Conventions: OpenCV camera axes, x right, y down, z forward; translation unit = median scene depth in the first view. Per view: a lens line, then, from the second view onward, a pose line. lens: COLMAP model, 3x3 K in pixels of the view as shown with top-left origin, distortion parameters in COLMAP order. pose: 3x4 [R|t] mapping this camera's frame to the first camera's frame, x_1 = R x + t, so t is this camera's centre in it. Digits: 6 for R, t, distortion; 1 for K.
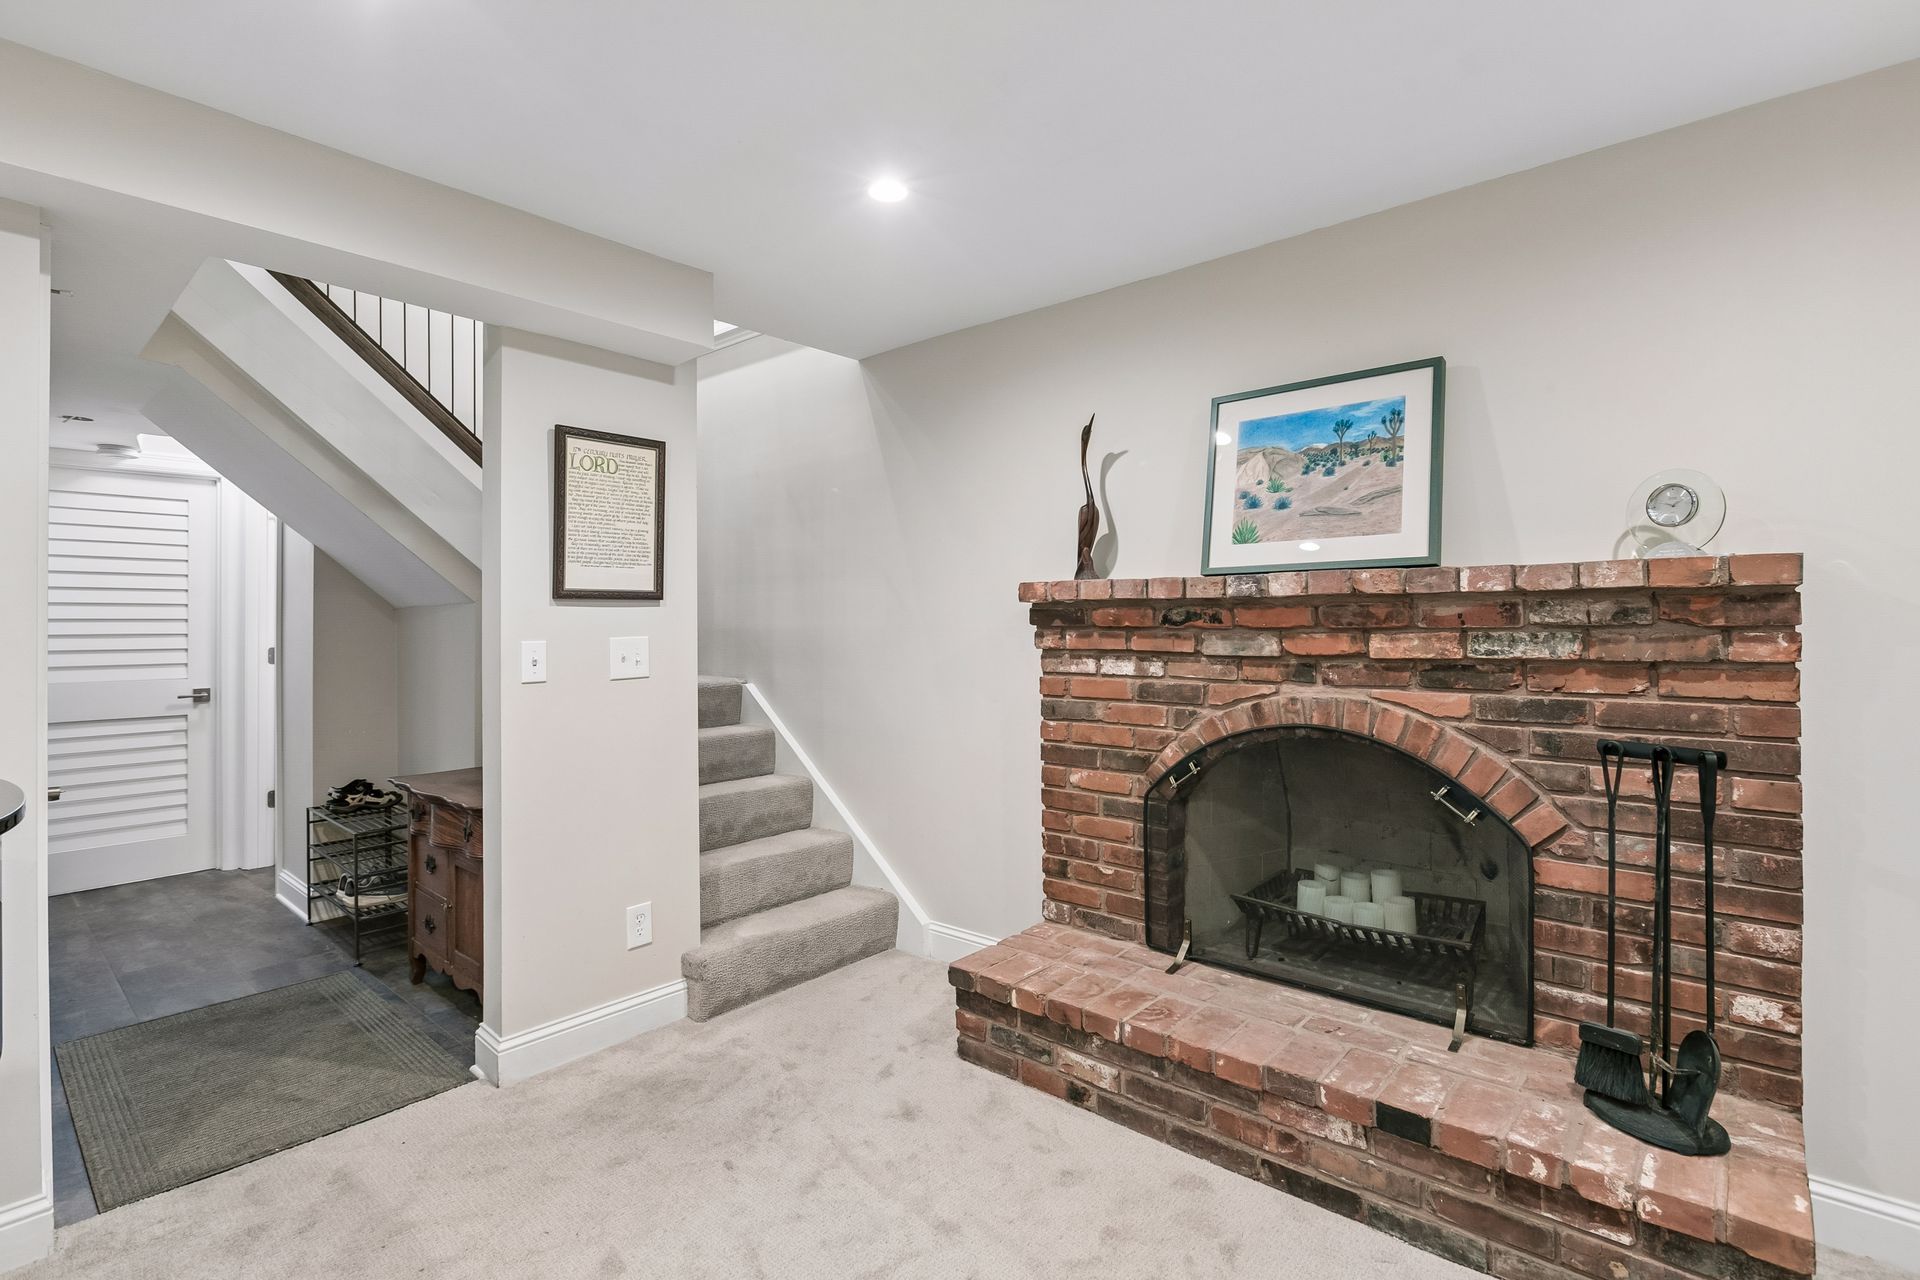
lens RADIAL K [[891.3, 0, 953.7], [0, 891.3, 621.6], [0, 0, 1]] dist [0.000348, -0.003027]
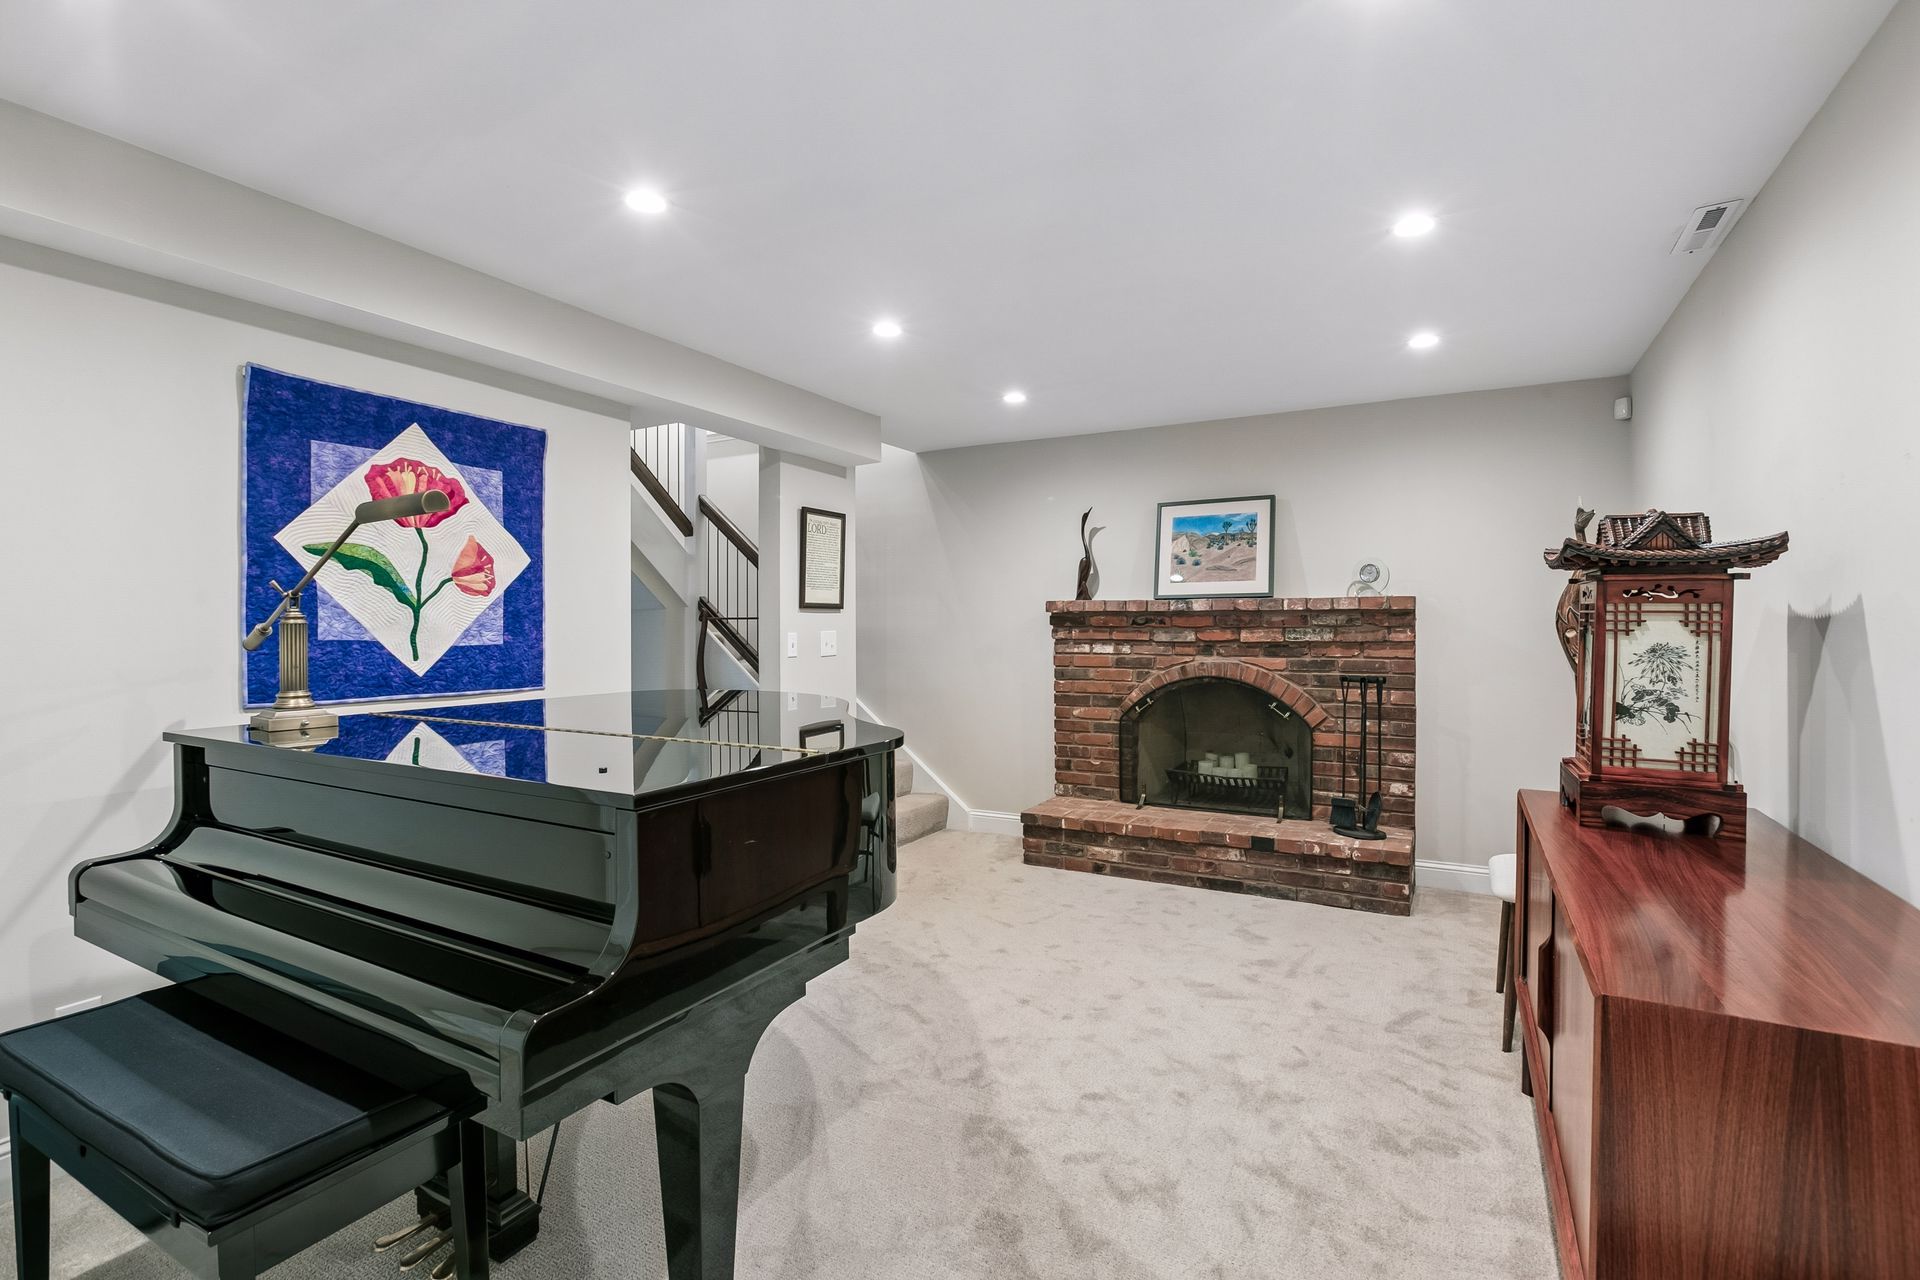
lens RADIAL K [[891.3, 0, 948.5], [0, 891.3, 638.4], [0, 0, 1]] dist [0.000348, -0.003027]
pose [[0.977514, 0.001609, 0.210863, -0.608331], [-0.004565, 0.999898, 0.013532, 0.008898], [-0.210819, -0.014190, 0.977422, -0.839762]]
